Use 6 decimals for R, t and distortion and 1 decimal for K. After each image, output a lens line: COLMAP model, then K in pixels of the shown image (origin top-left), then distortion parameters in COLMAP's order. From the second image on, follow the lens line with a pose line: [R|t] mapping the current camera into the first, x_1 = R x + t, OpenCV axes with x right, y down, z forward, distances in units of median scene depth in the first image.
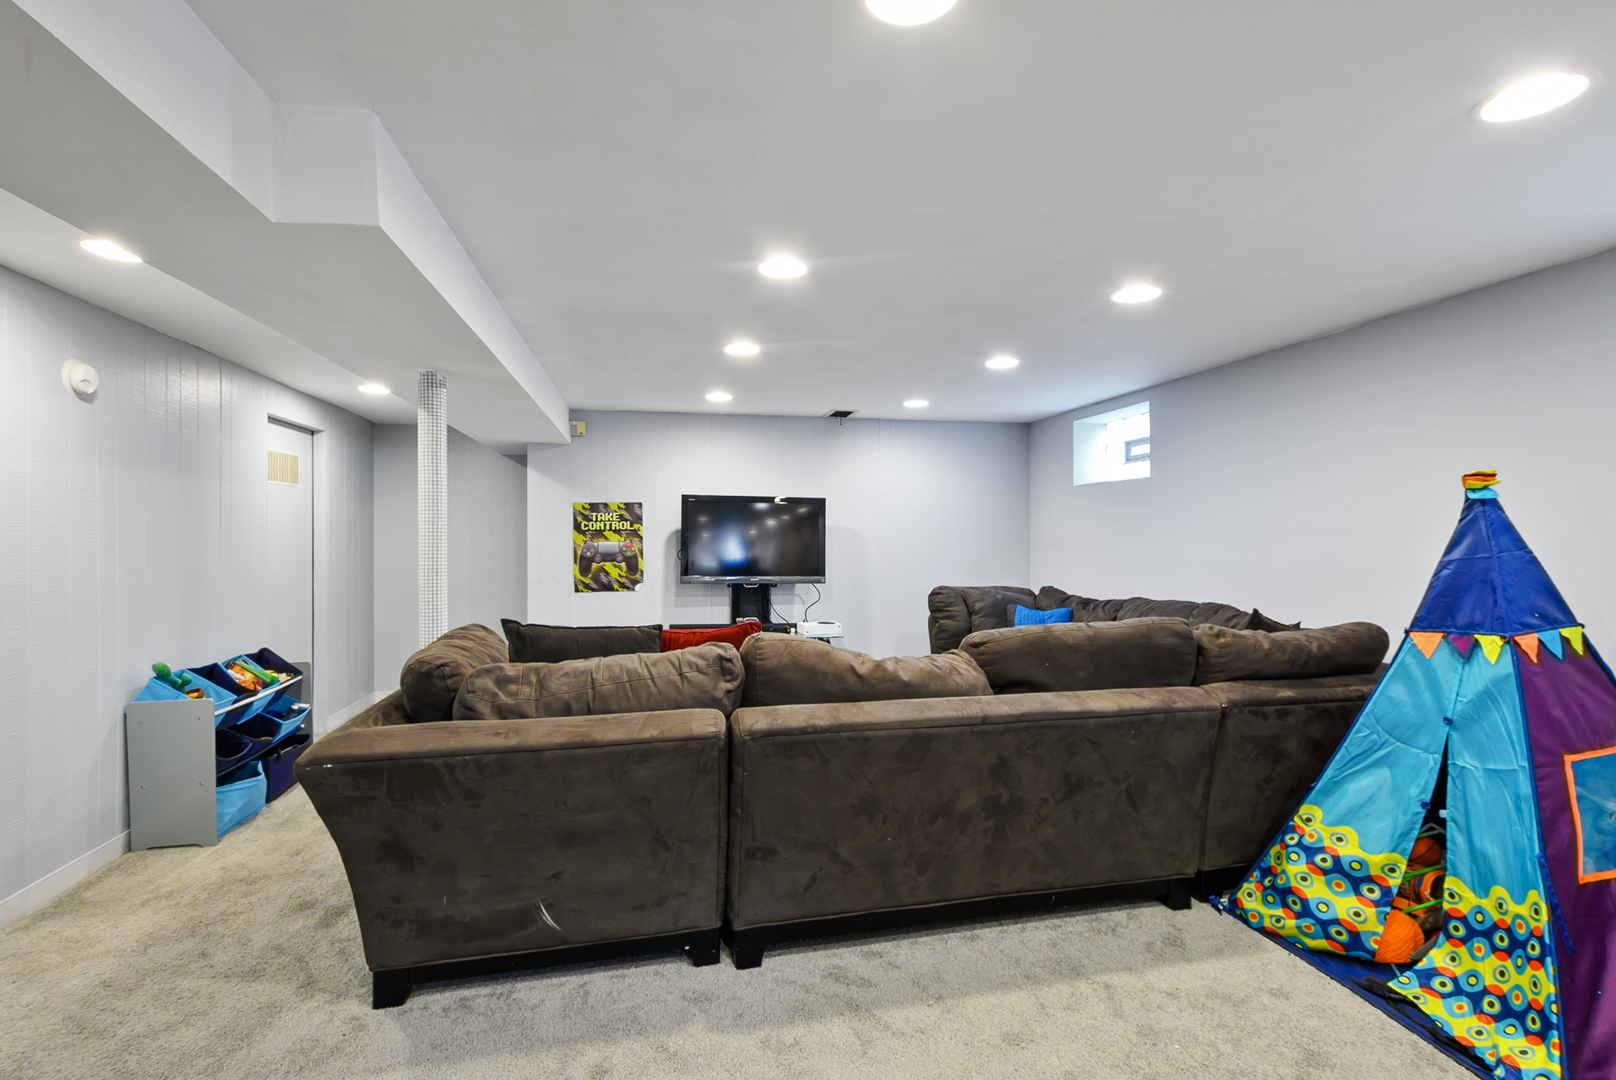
lens RADIAL K [[738.1, 0, 810.1], [0, 738.1, 532.4], [0, 0, 1]] dist [0.003663, 0.000154]
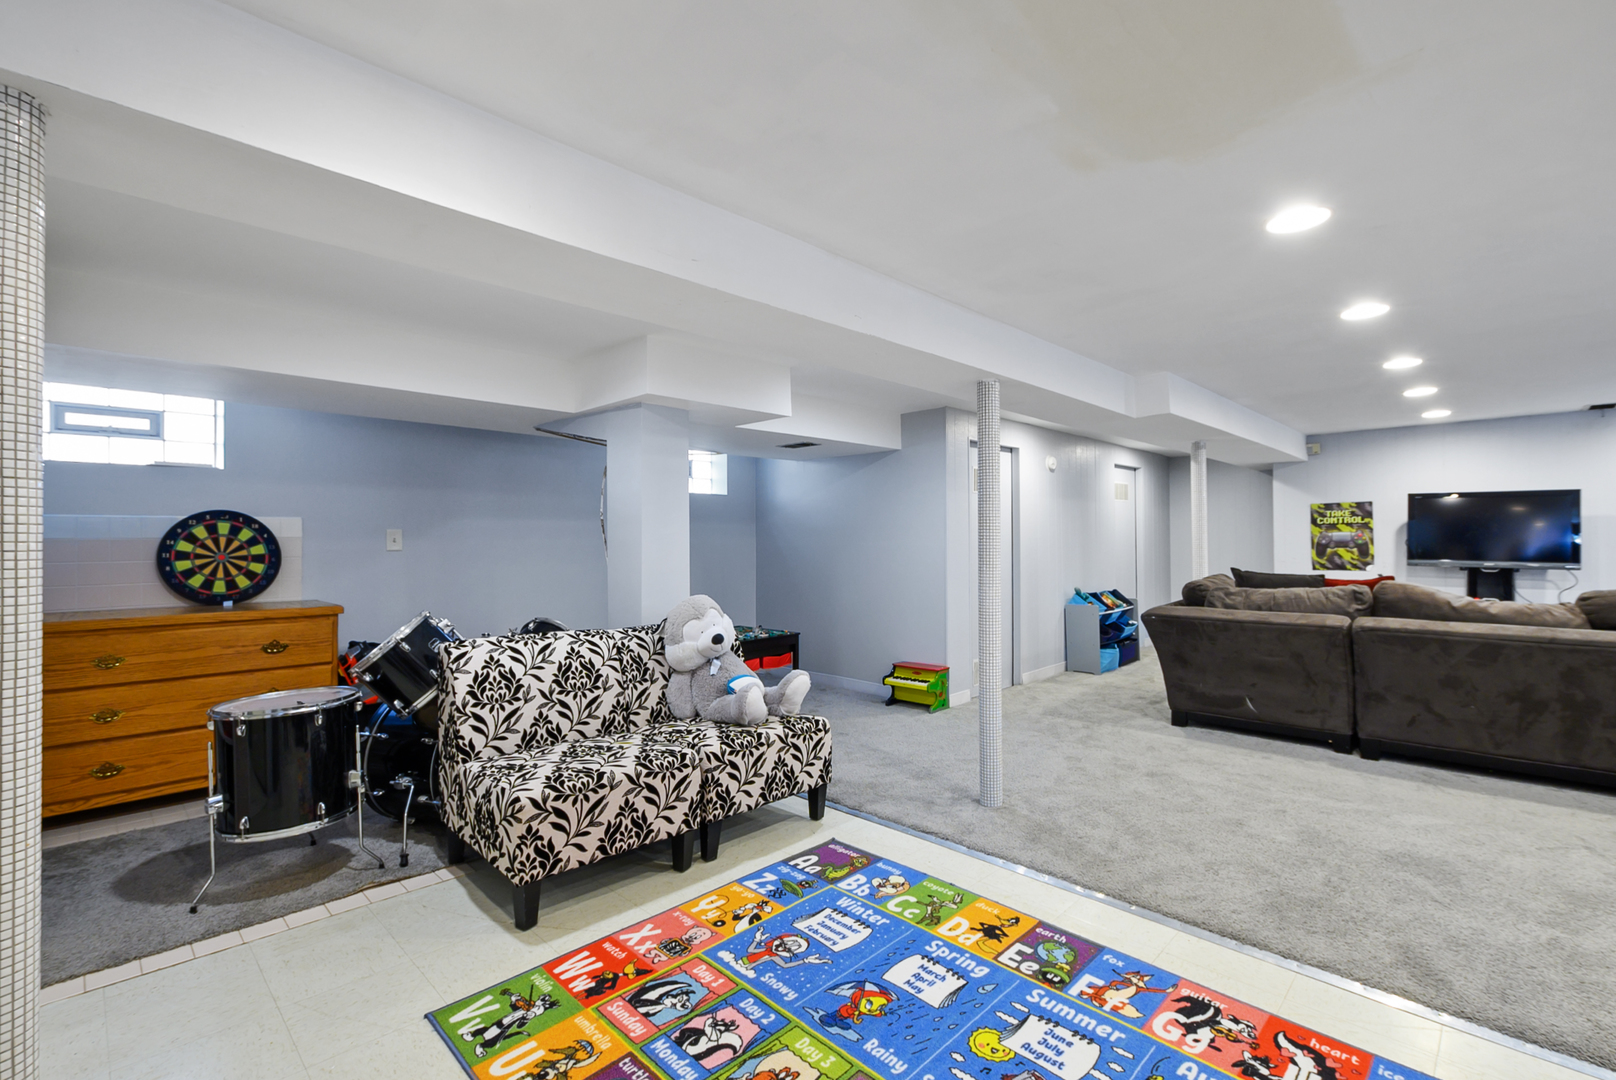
lens RADIAL K [[725.0, 0, 813.5], [0, 725.0, 534.1], [0, 0, 1]] dist [0.001430, -0.000633]
pose [[0.547131, -0.007349, -0.837015, 0.633966], [0.009676, 0.999950, -0.002455, 0.021053], [0.836991, -0.006756, 0.547175, -1.064652]]
